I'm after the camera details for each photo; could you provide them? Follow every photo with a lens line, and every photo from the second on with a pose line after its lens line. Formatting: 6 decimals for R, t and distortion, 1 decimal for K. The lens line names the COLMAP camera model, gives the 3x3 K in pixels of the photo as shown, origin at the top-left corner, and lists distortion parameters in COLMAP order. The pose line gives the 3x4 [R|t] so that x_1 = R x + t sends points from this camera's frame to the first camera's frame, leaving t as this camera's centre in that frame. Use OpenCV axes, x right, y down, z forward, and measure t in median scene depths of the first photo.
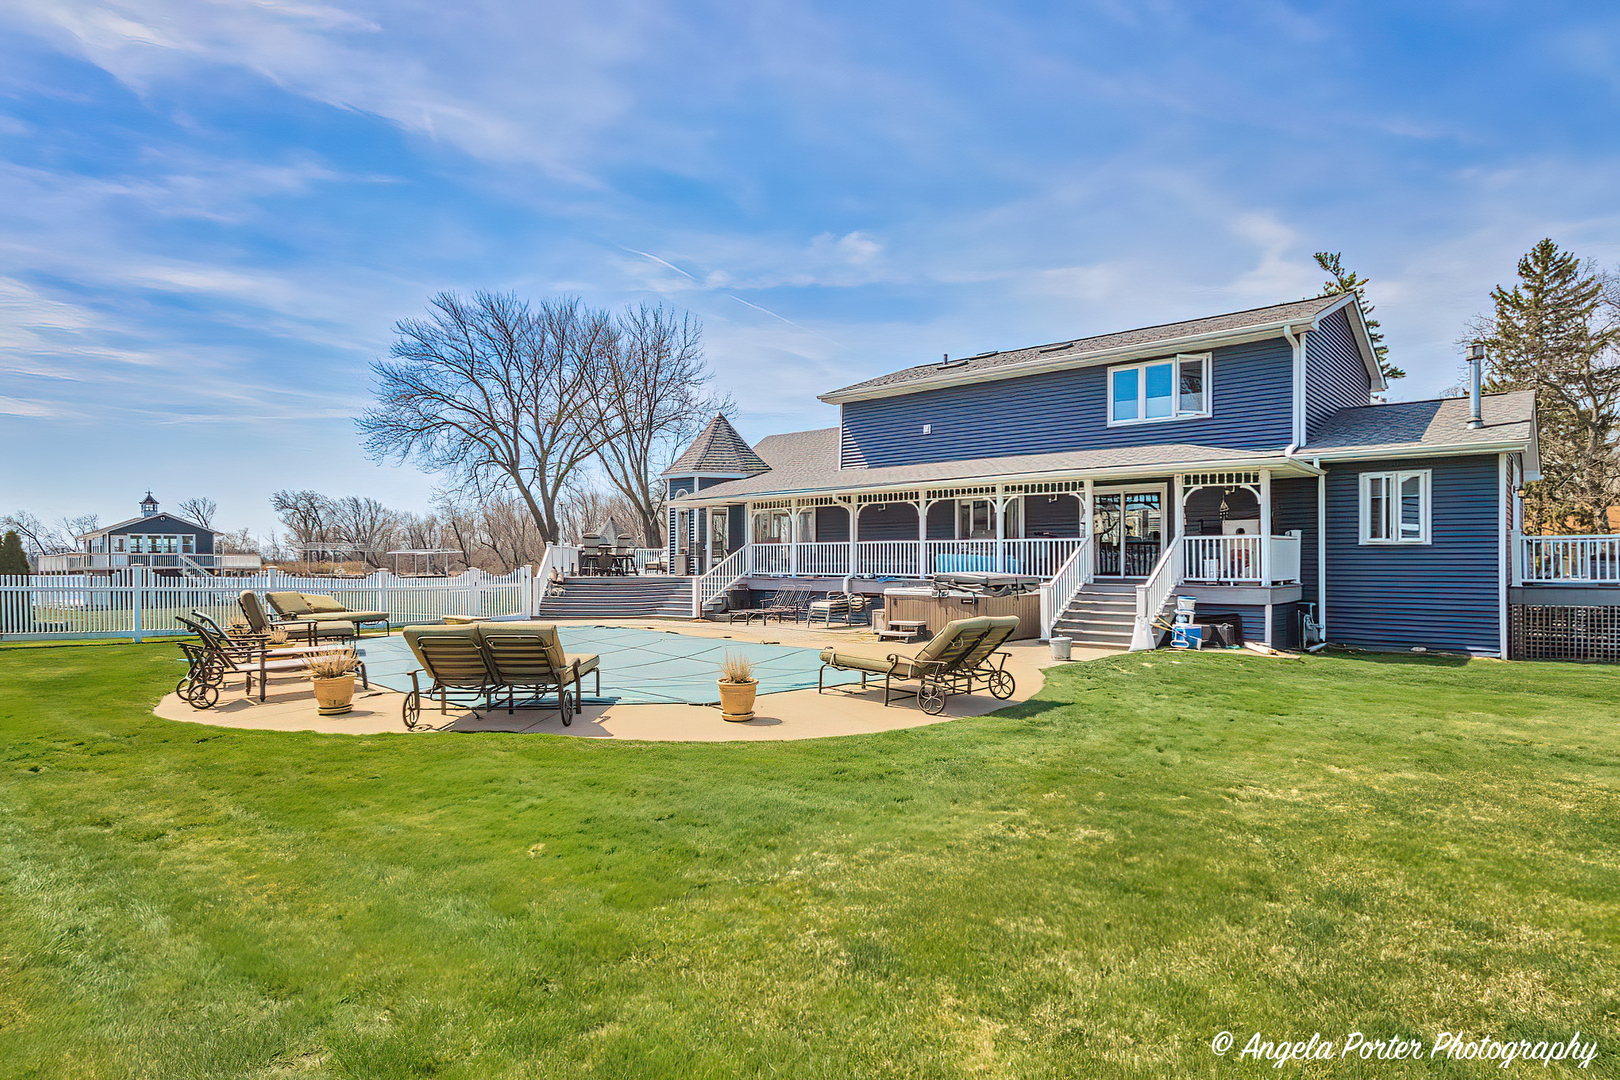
lens RADIAL K [[878.8, 0, 814.2], [0, 878.8, 549.8], [0, 0, 1]] dist [0.022400, -0.002490]
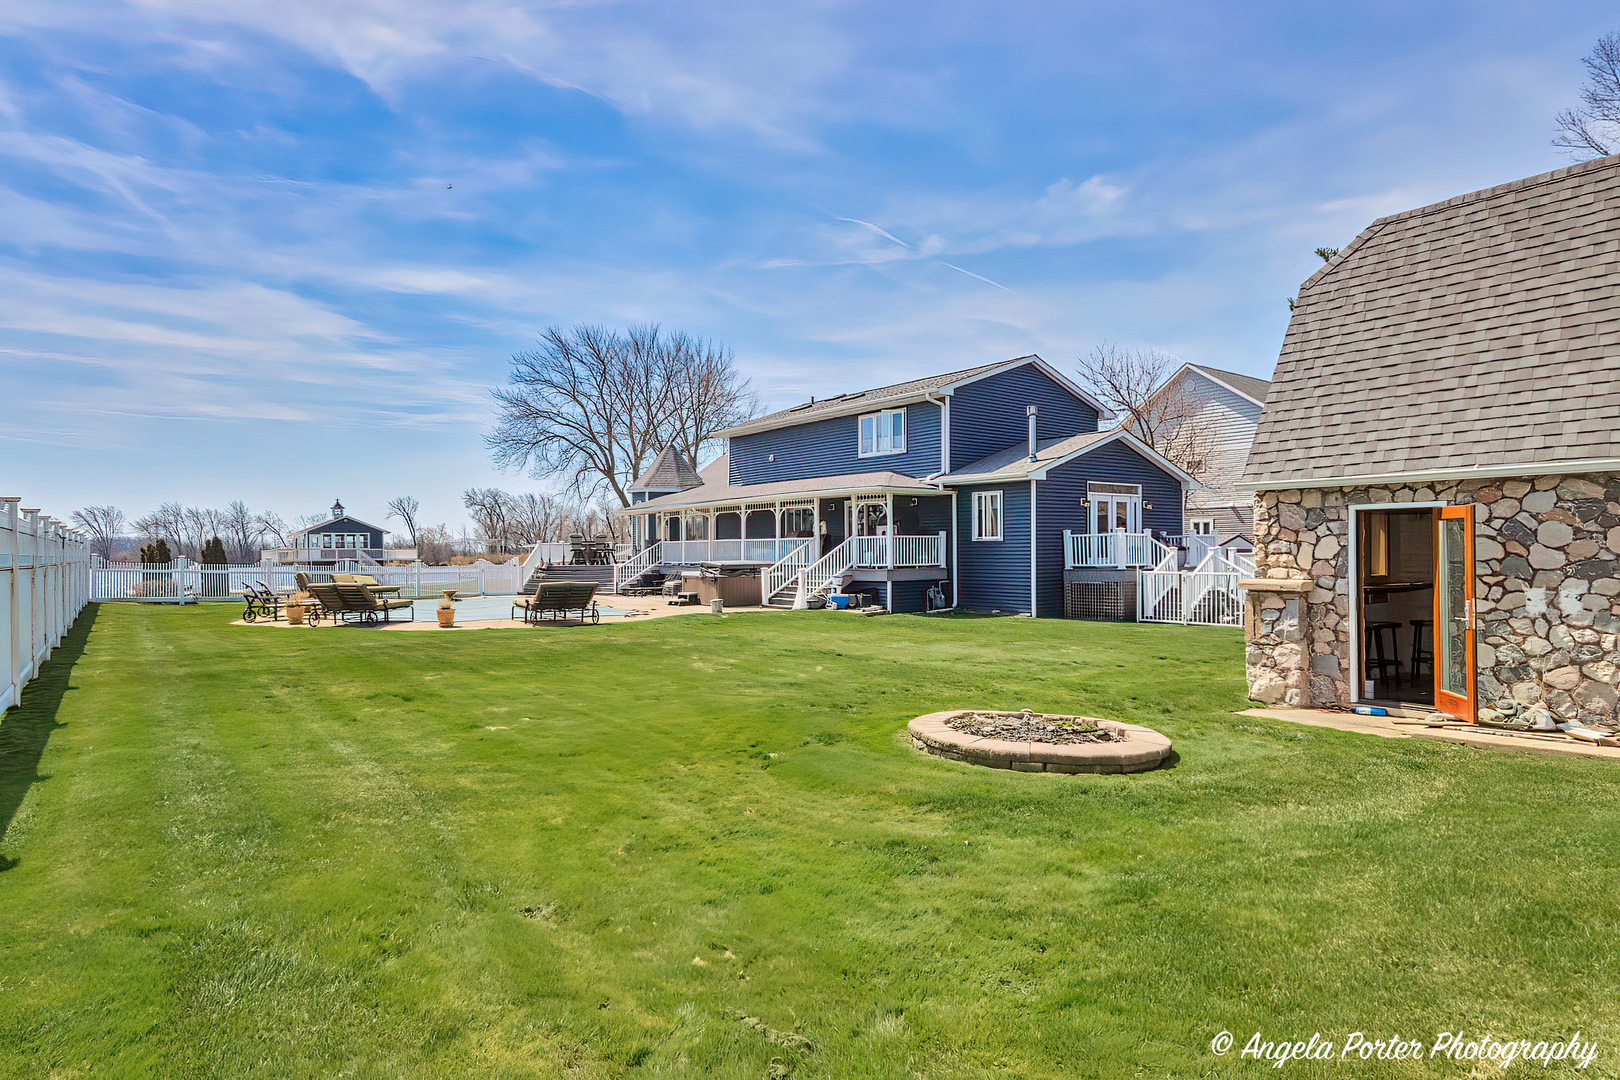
lens RADIAL K [[968.4, 0, 866.3], [0, 968.4, 545.7], [0, 0, 1]] dist [0.025396, -0.001749]
pose [[0.980564, -0.006925, -0.196075, 0.246154], [0.008721, 0.999928, 0.008295, -0.004289], [0.196004, -0.009844, 0.980554, -0.198611]]
